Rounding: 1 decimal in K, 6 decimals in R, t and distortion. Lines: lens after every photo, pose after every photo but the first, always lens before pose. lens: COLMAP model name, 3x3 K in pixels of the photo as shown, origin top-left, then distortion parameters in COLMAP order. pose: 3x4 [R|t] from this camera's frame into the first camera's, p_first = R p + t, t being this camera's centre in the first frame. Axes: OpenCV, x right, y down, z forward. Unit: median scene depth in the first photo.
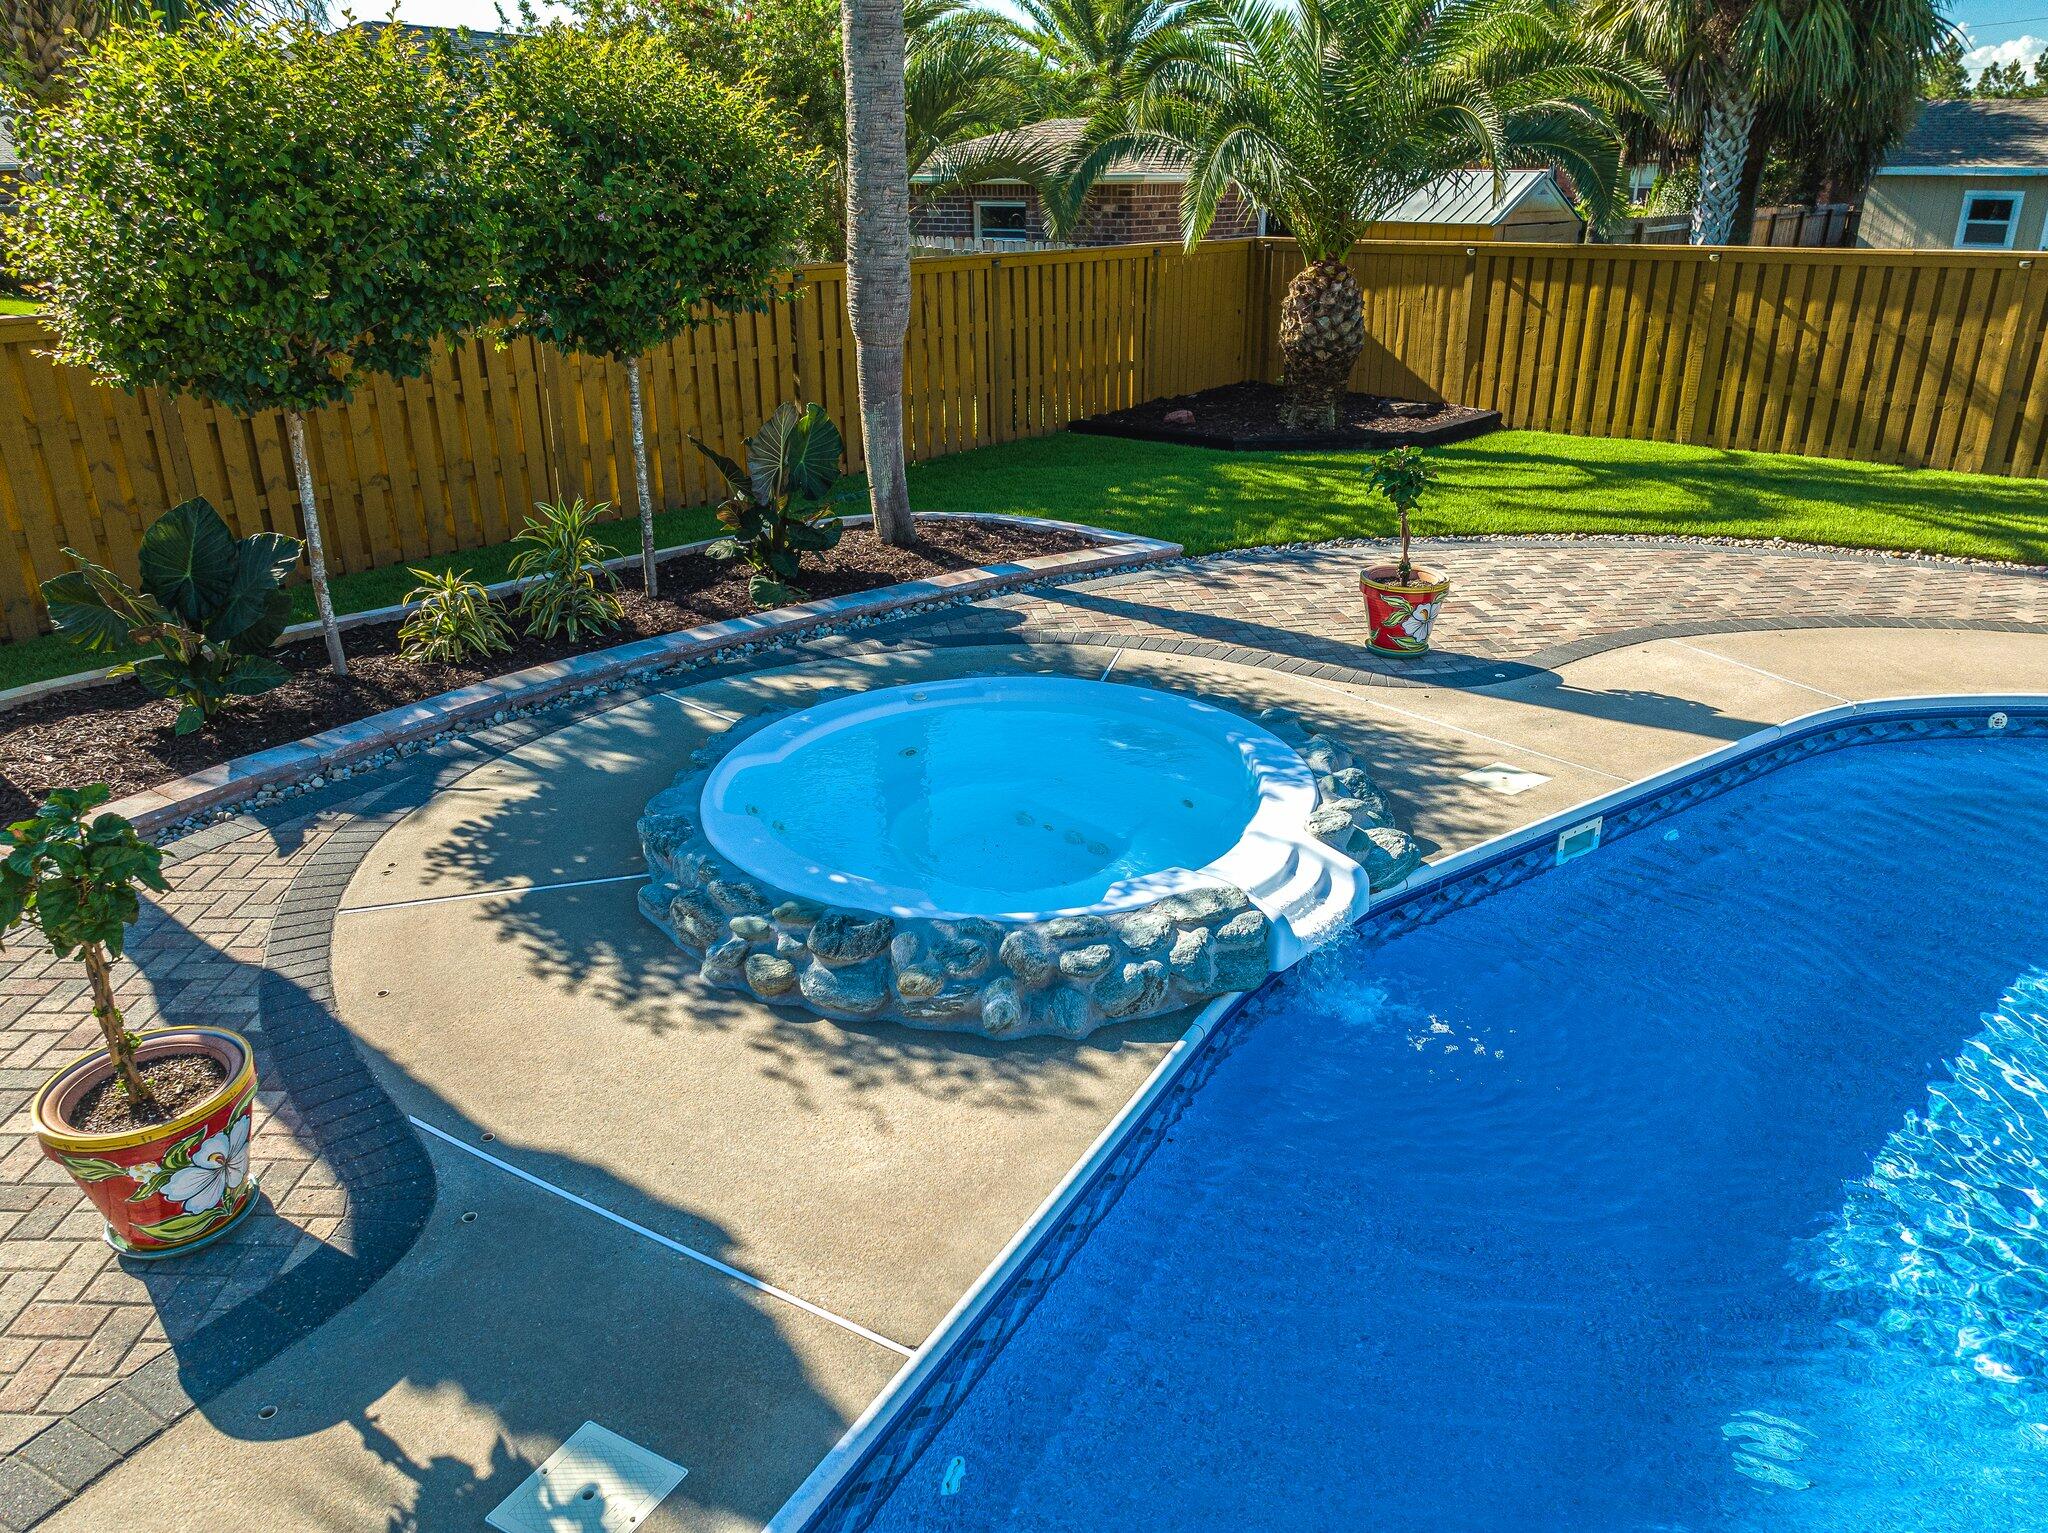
lens RADIAL K [[1439.8, 0, 1024.0], [0, 1439.8, 766.5], [0, 0, 1]] dist [-0.035987, 0.025582]
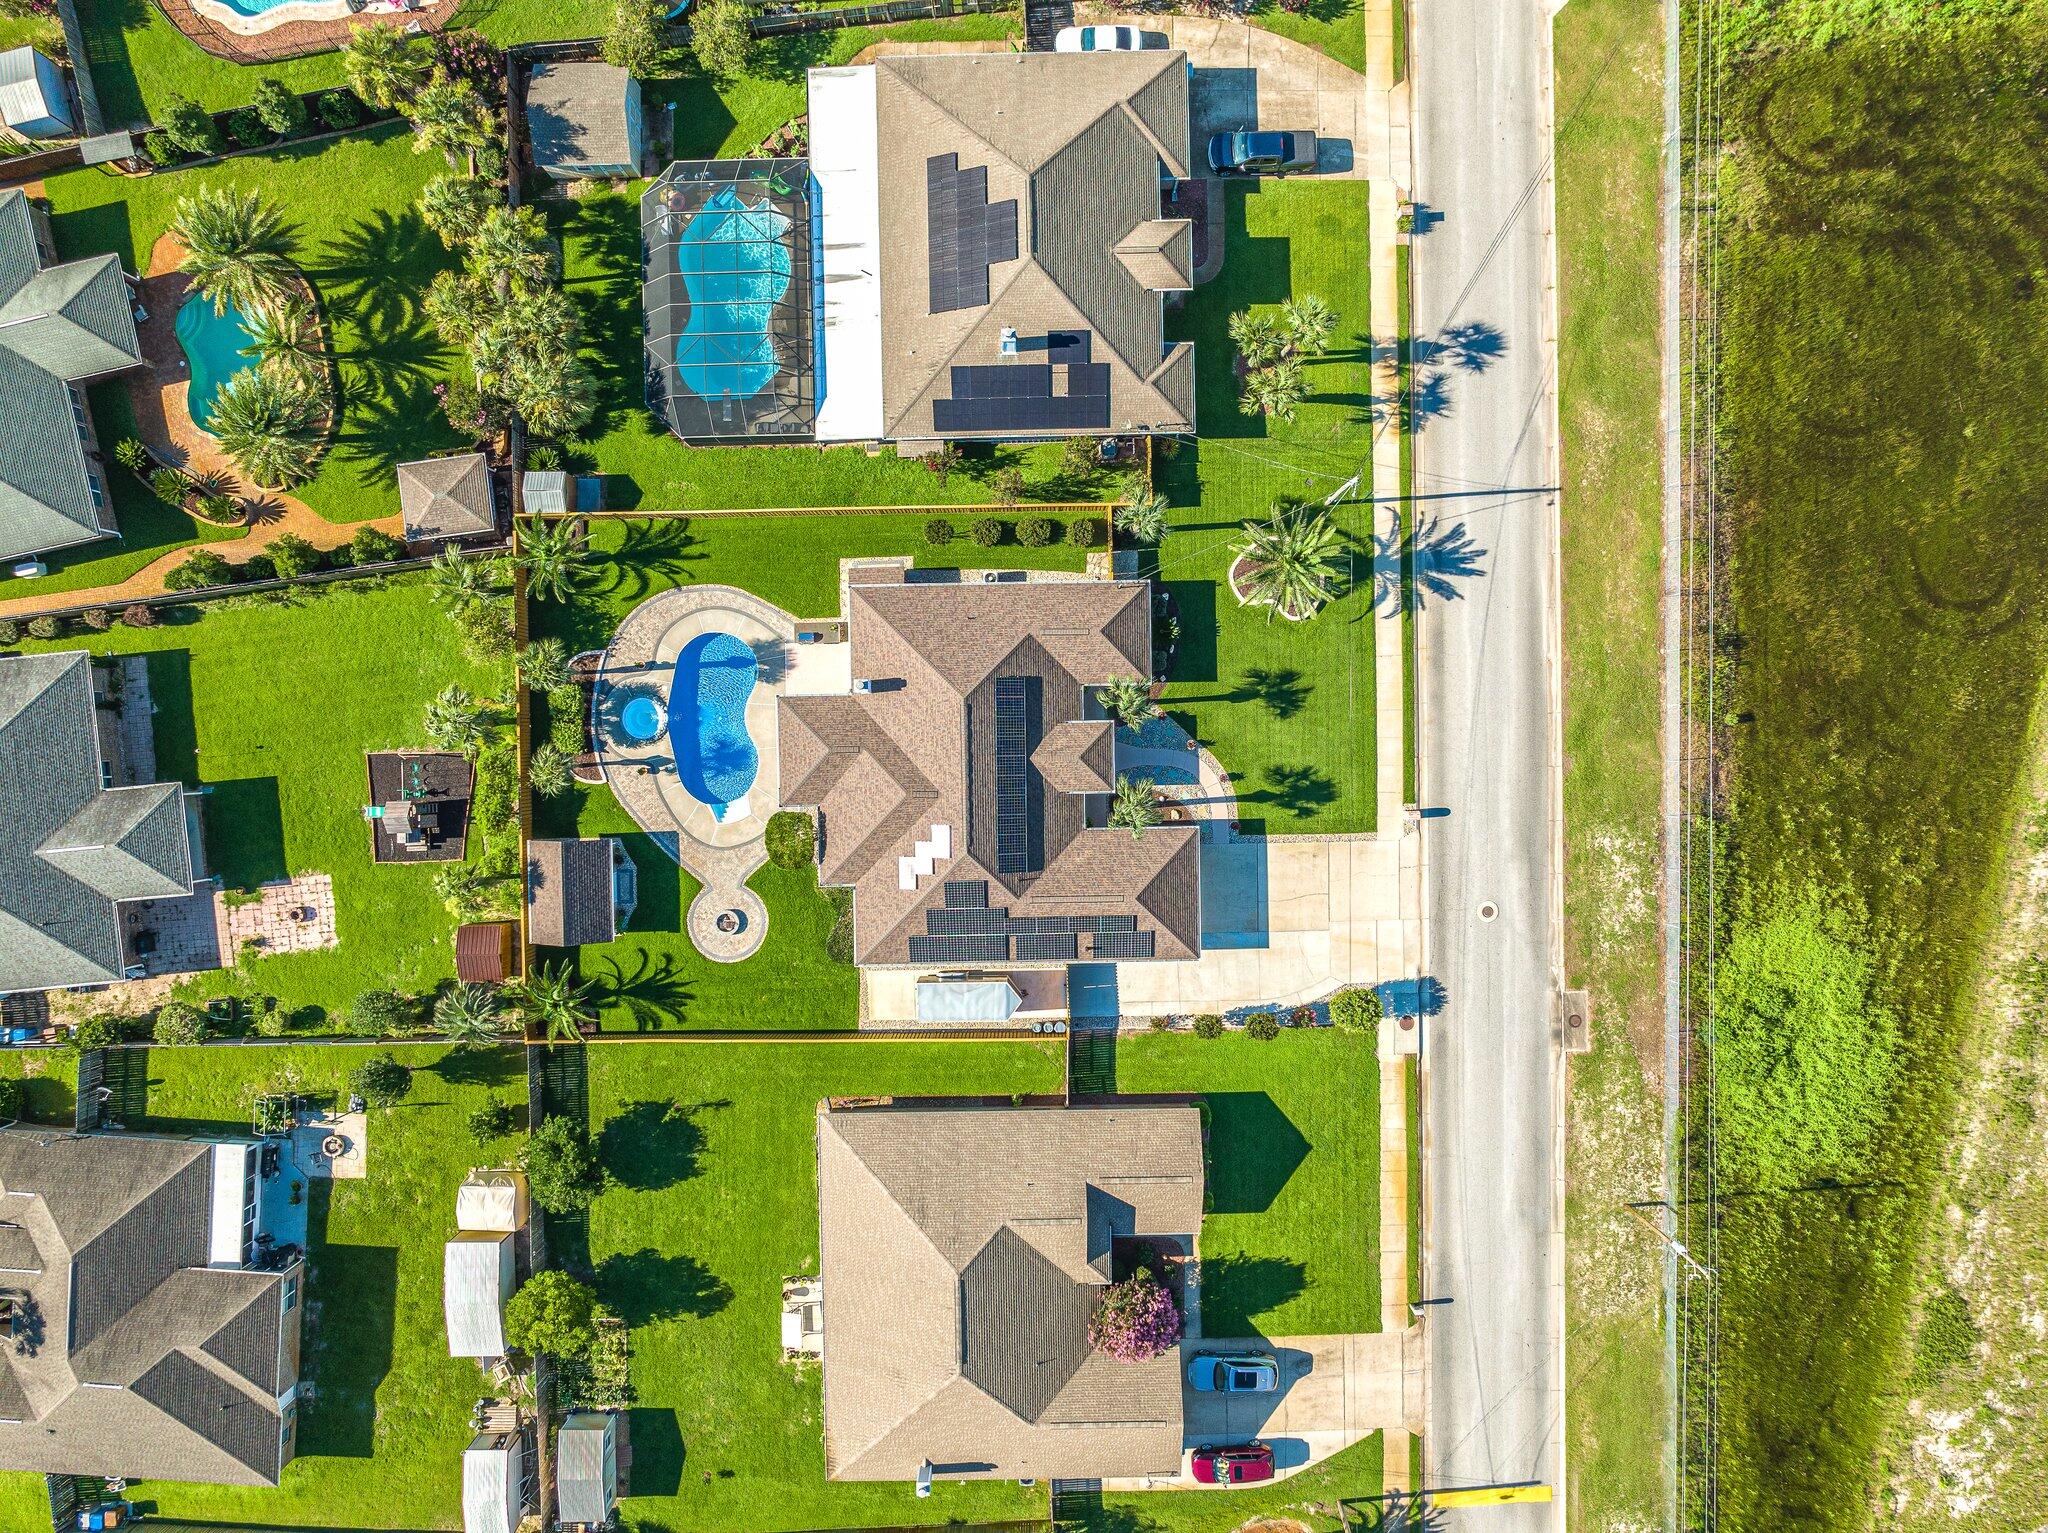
lens RADIAL K [[1439.8, 0, 1024.0], [0, 1439.8, 766.5], [0, 0, 1]] dist [-0.035987, 0.025582]
pose [[0.728289, -0.685270, 0.000643, 1.656113], [0.262944, 0.280317, 0.923192, -8.242993], [-0.632815, -0.672182, 0.384339, -4.964824]]
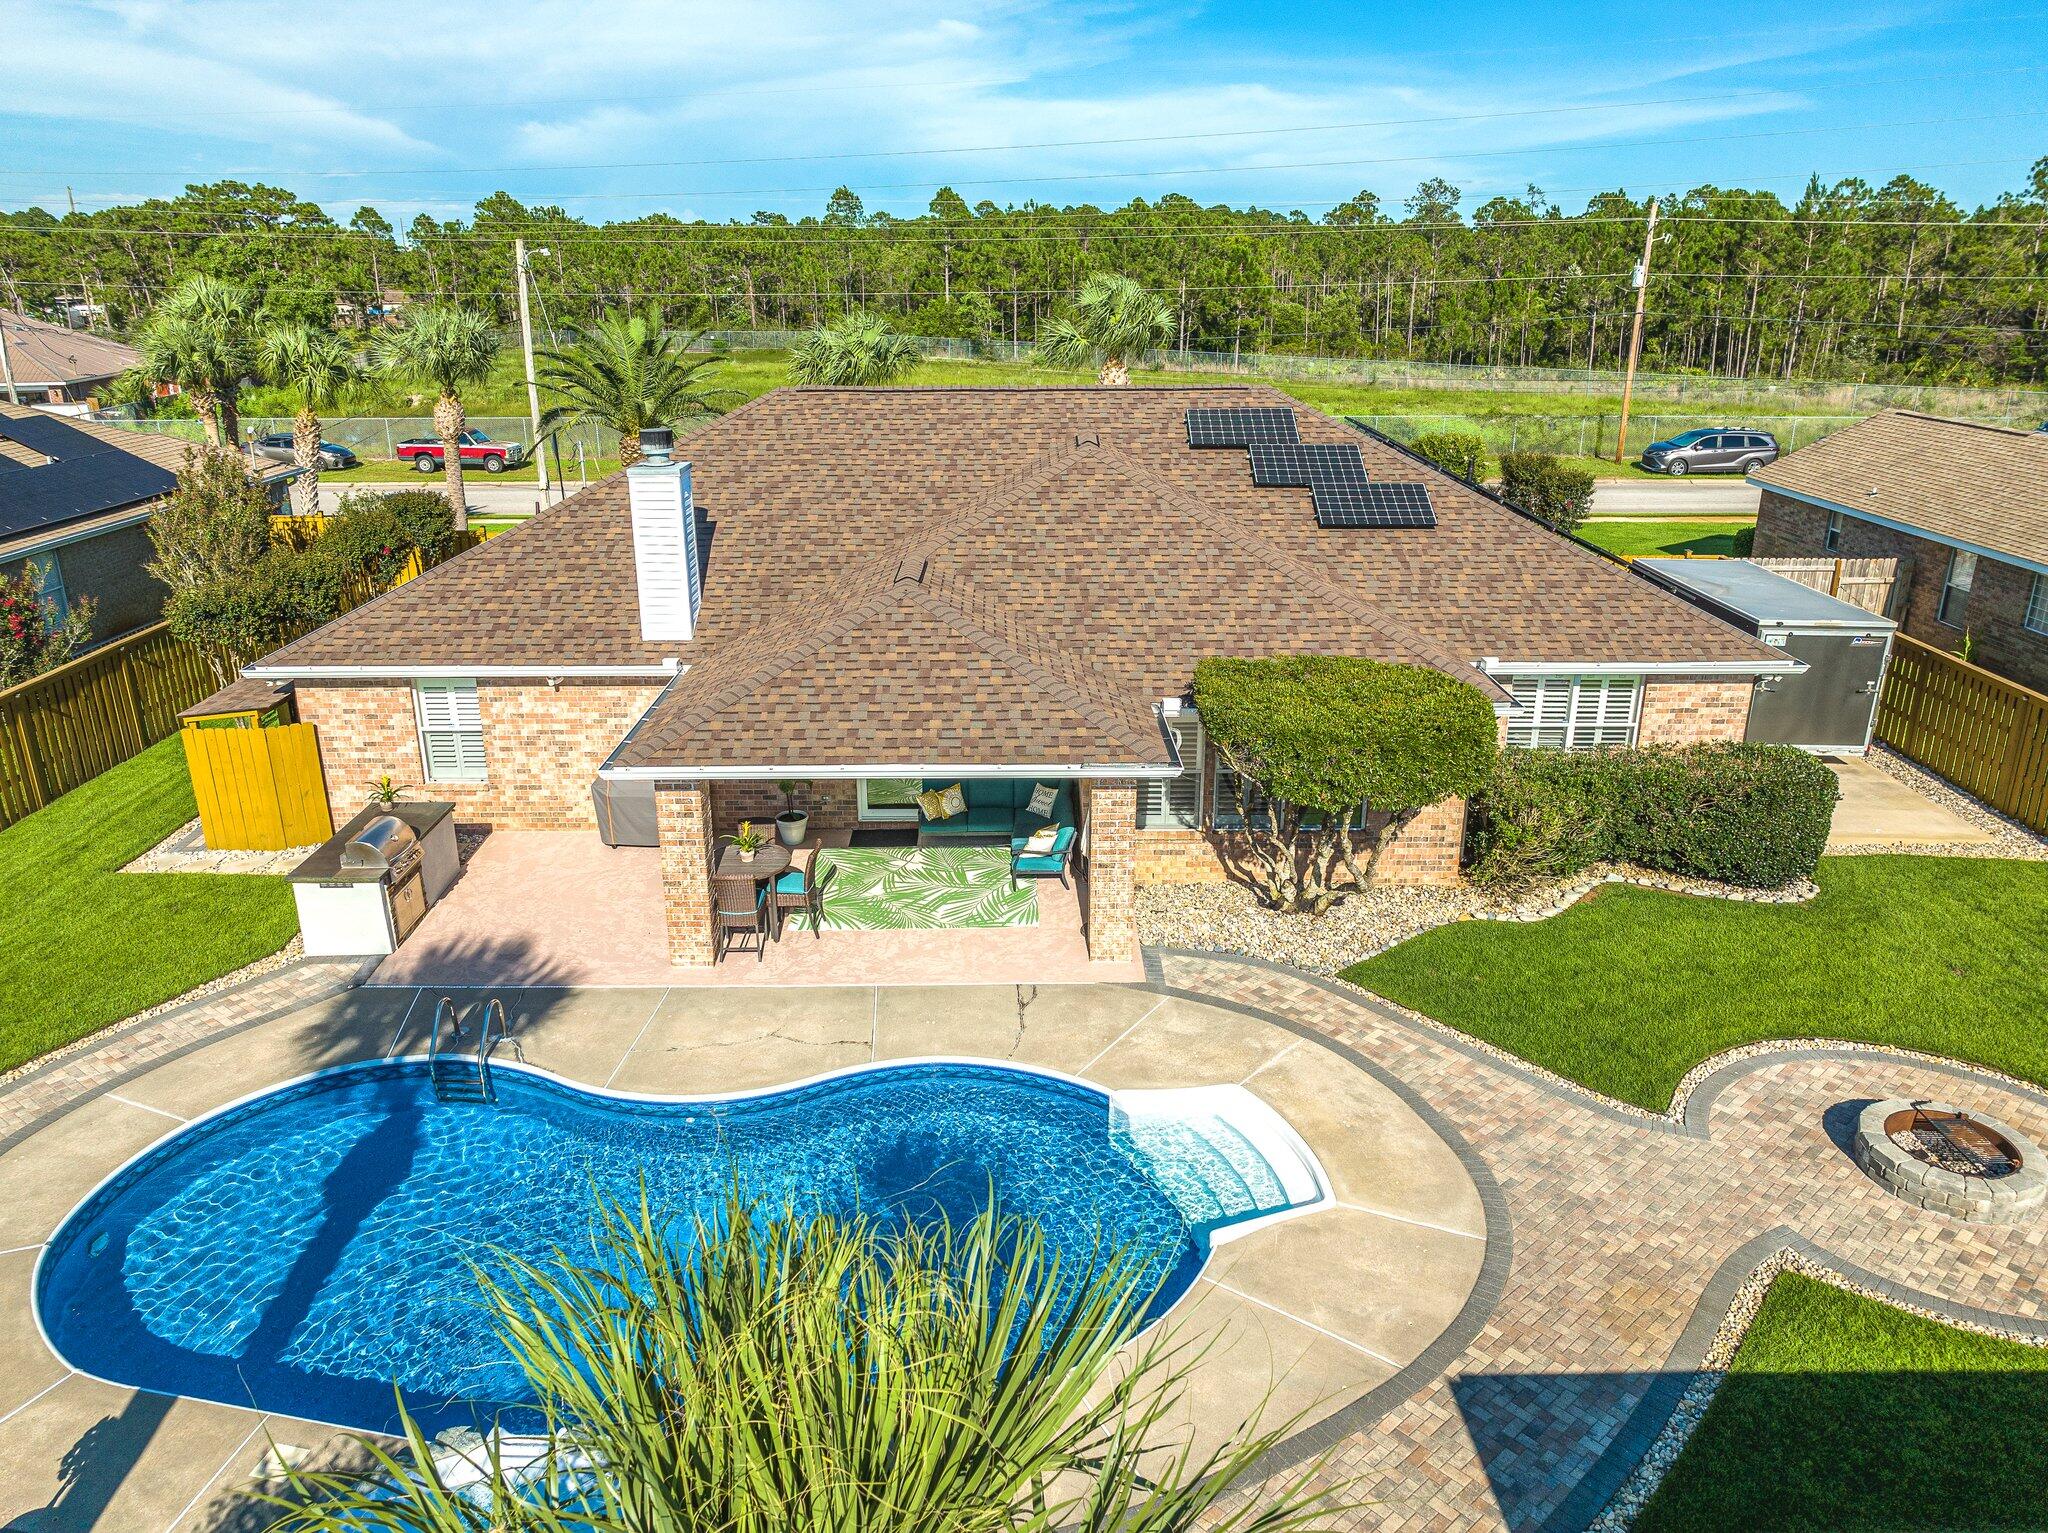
lens RADIAL K [[1439.8, 0, 1024.0], [0, 1439.8, 766.5], [0, 0, 1]] dist [-0.035987, 0.025582]
pose [[-0.670869, -0.236750, 0.702769, -0.850135], [0.291672, 0.787054, 0.543575, -0.894054], [-0.681809, 0.569645, -0.458957, 0.505035]]
